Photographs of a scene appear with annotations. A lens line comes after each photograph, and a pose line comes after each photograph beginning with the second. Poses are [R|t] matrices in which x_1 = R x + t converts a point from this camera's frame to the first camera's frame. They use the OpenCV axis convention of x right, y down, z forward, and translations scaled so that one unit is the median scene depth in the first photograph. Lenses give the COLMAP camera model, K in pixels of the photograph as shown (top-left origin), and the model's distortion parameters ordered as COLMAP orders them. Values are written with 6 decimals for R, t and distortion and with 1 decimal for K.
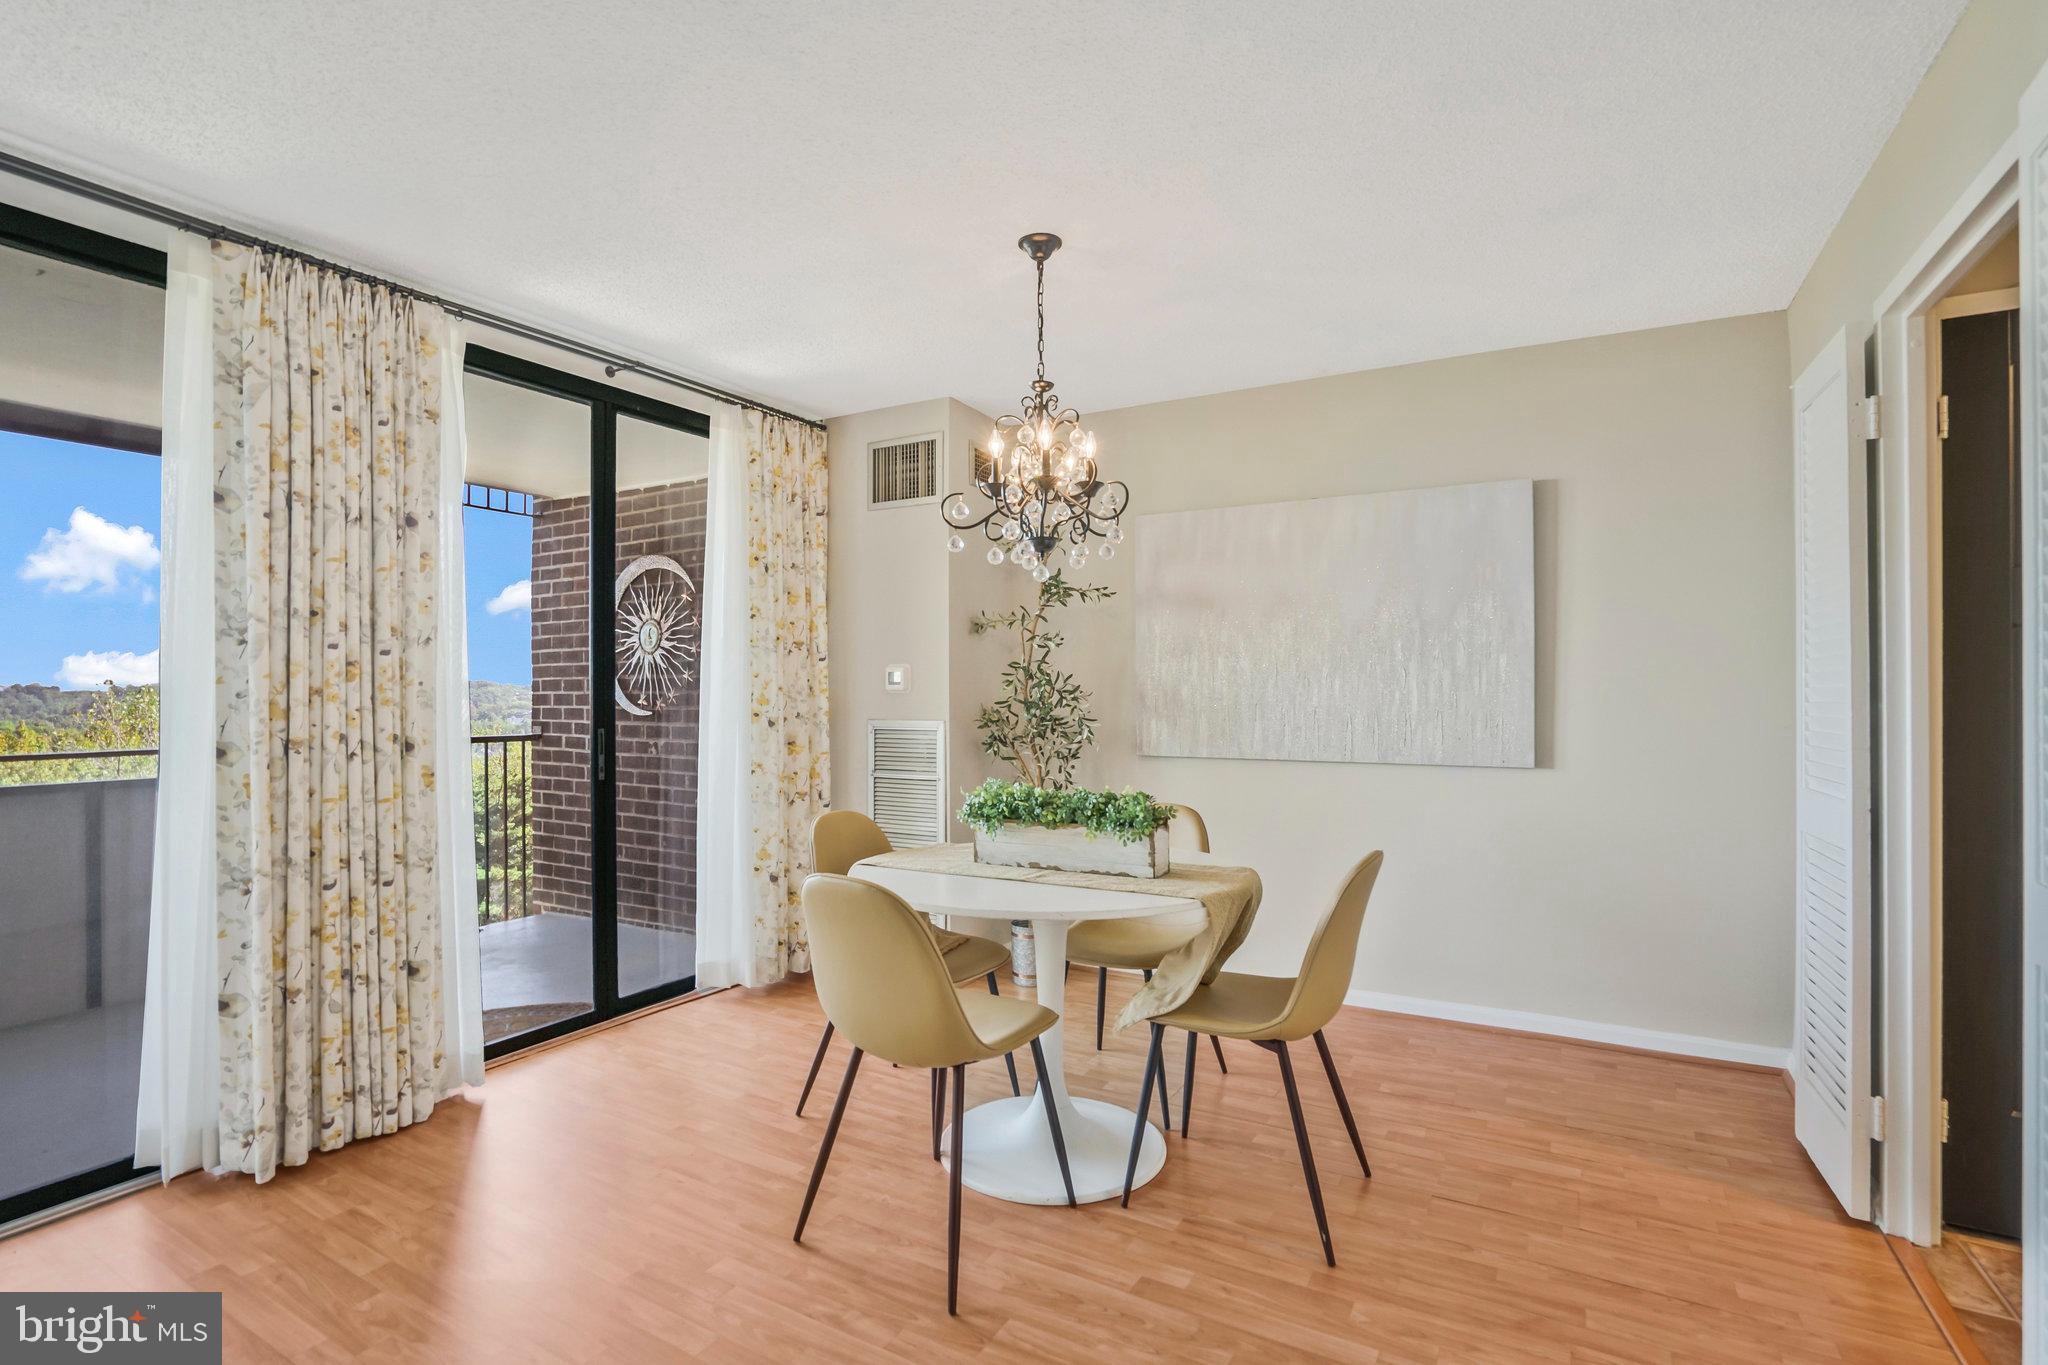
lens RADIAL K [[977.9, 0, 1012.1], [0, 977.9, 703.8], [0, 0, 1]] dist [-0.049470, 0.011519]
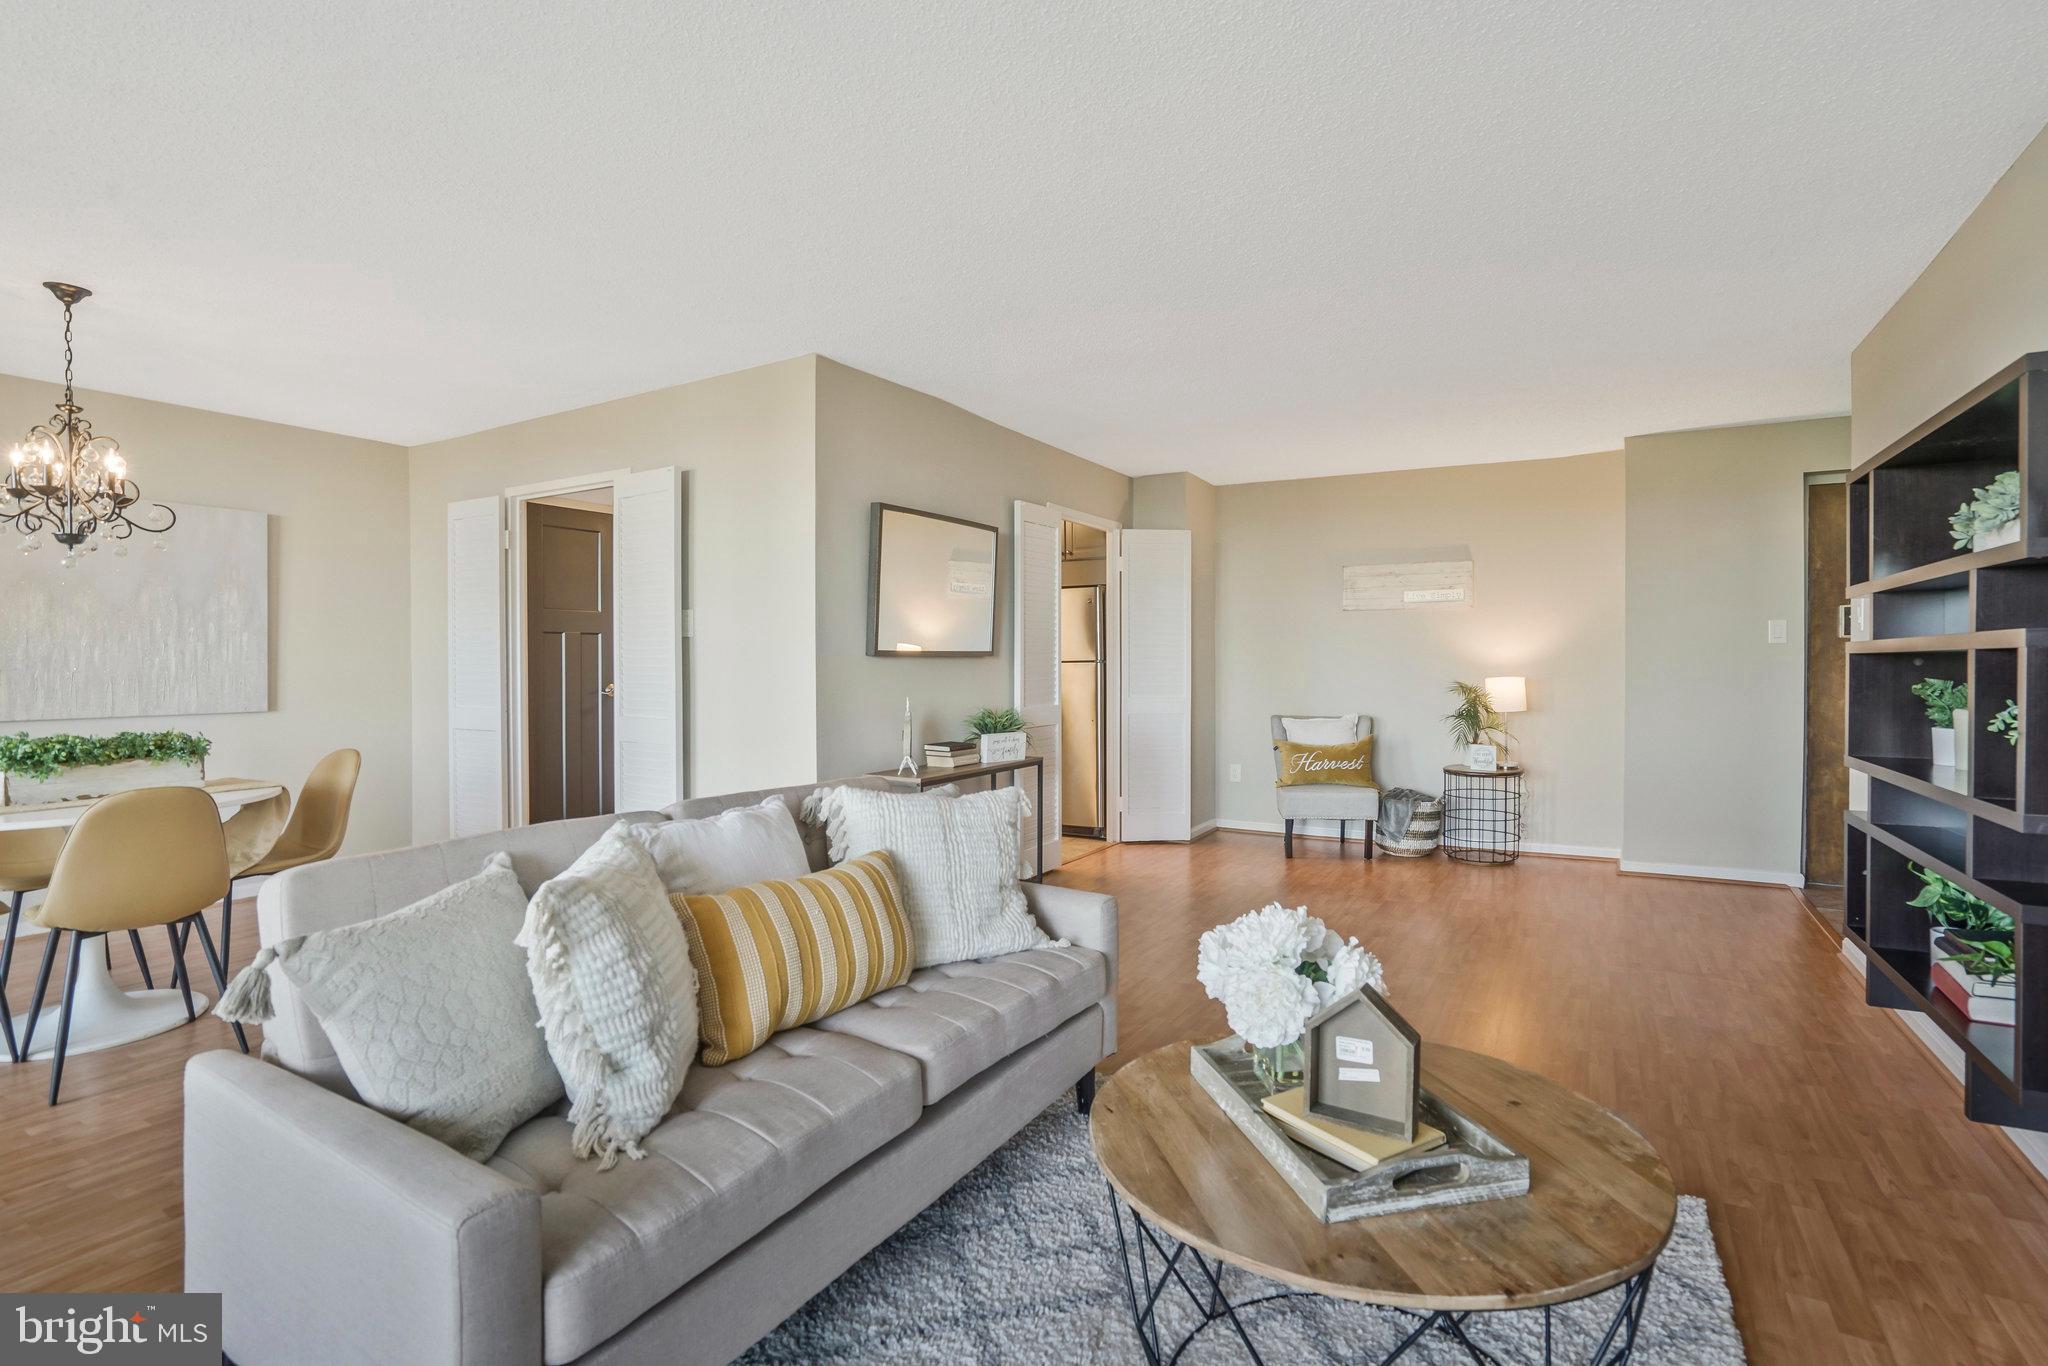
lens RADIAL K [[966.0, 0, 1010.8], [0, 966.0, 687.7], [0, 0, 1]] dist [-0.062672, 0.025160]
pose [[0.017621, -0.026375, 0.999497, -0.831150], [0.009118, 0.999615, 0.026217, 0.003767], [-0.999803, 0.008651, 0.017855, -0.151360]]
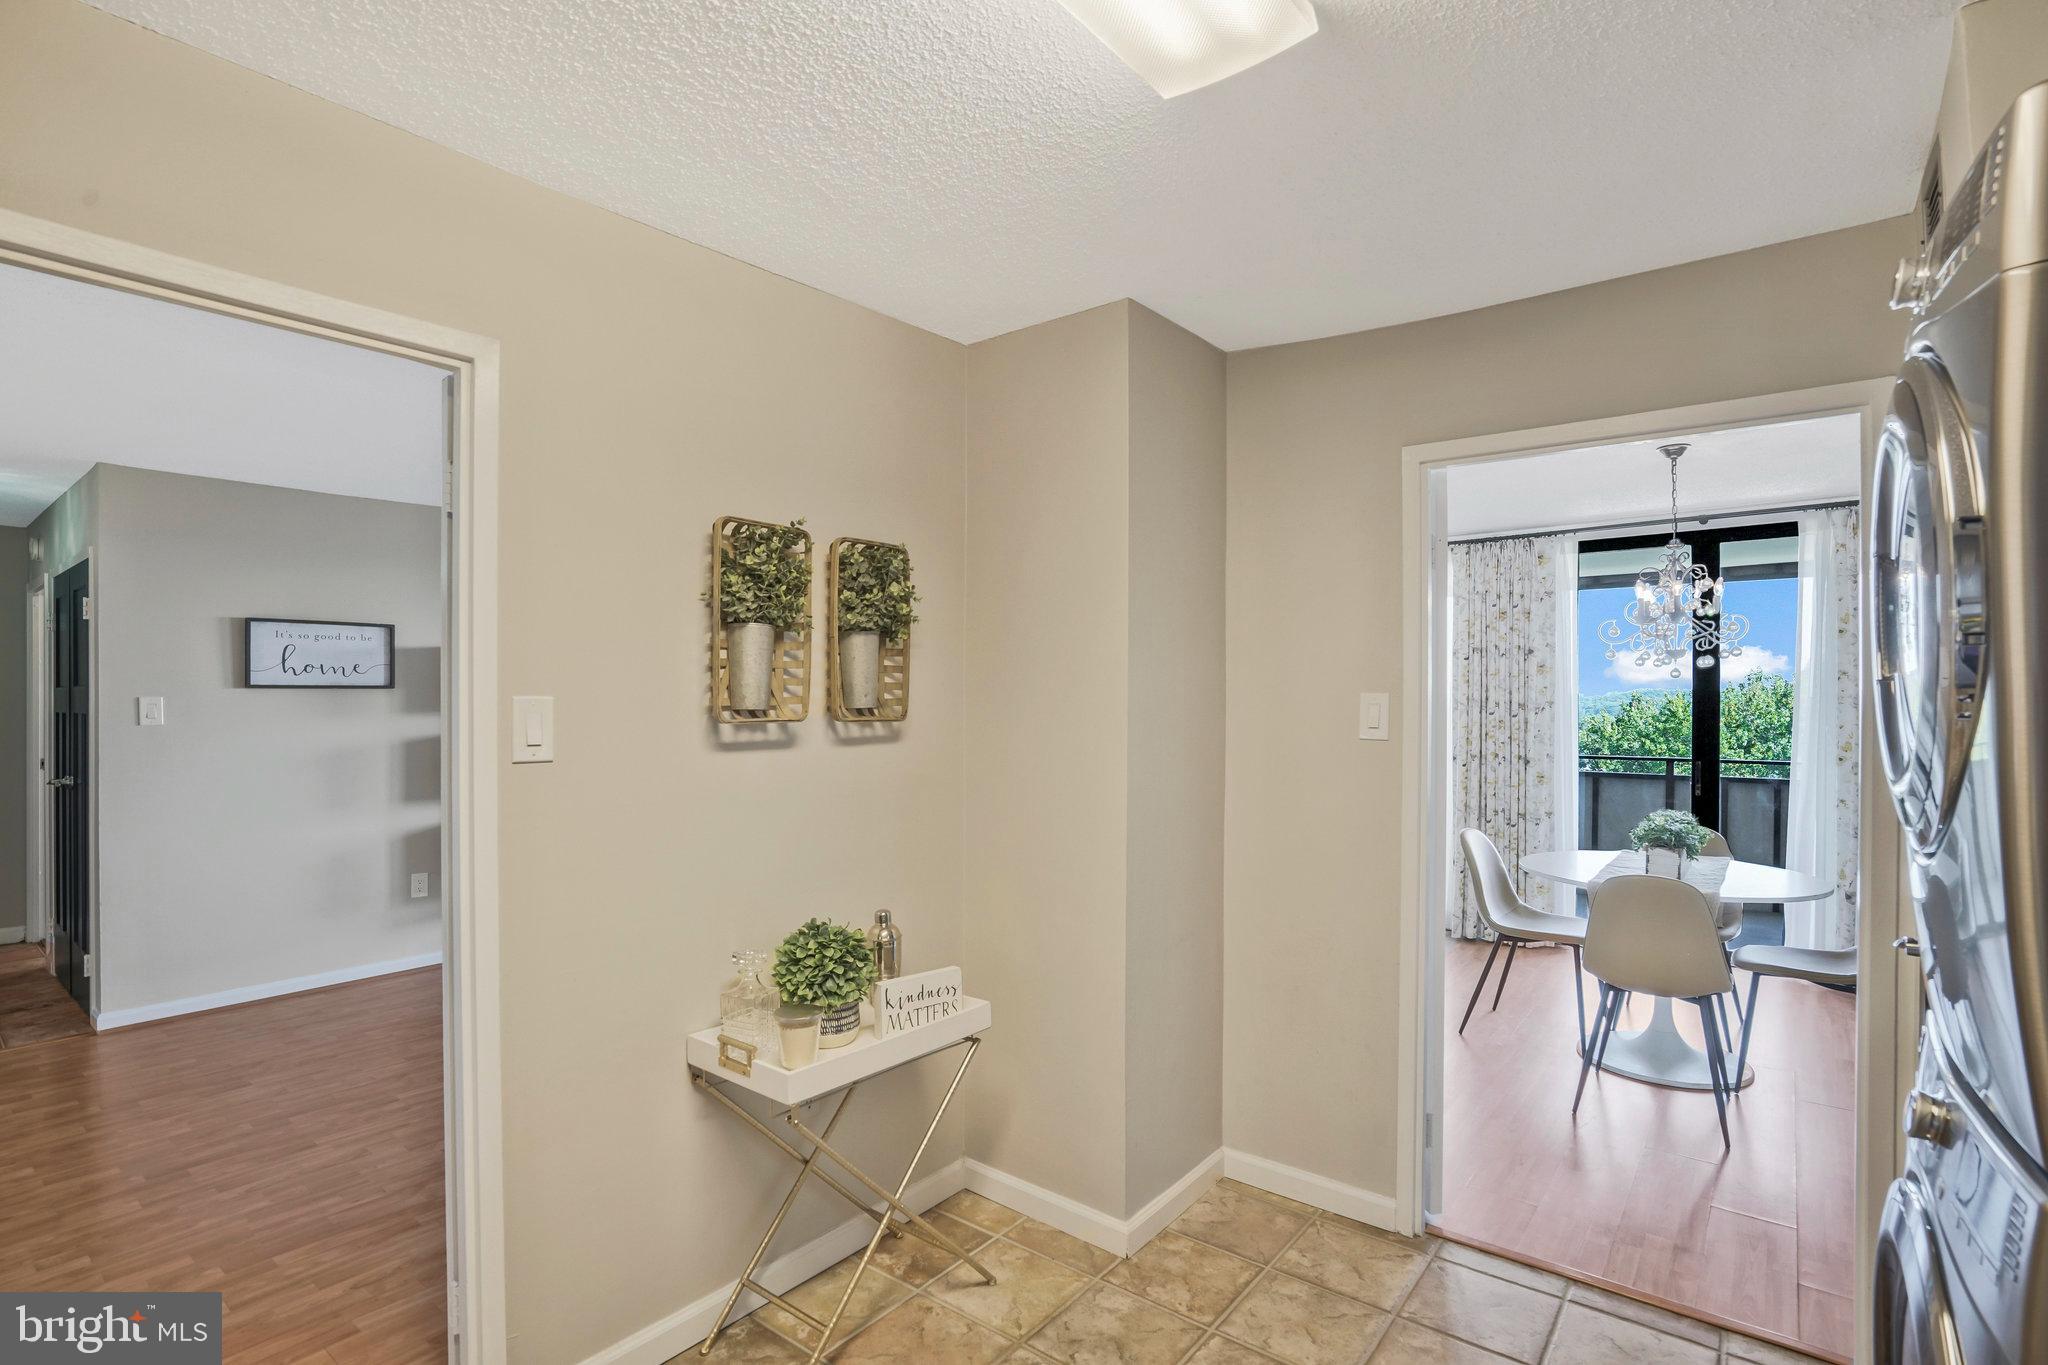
lens RADIAL K [[977.9, 0, 1012.1], [0, 977.9, 703.8], [0, 0, 1]] dist [-0.049470, 0.011519]
pose [[-0.150409, 0.009104, -0.988582, 1.184165], [-0.009009, 0.999903, 0.010578, -0.068199], [0.988583, 0.010497, -0.150312, 0.167718]]
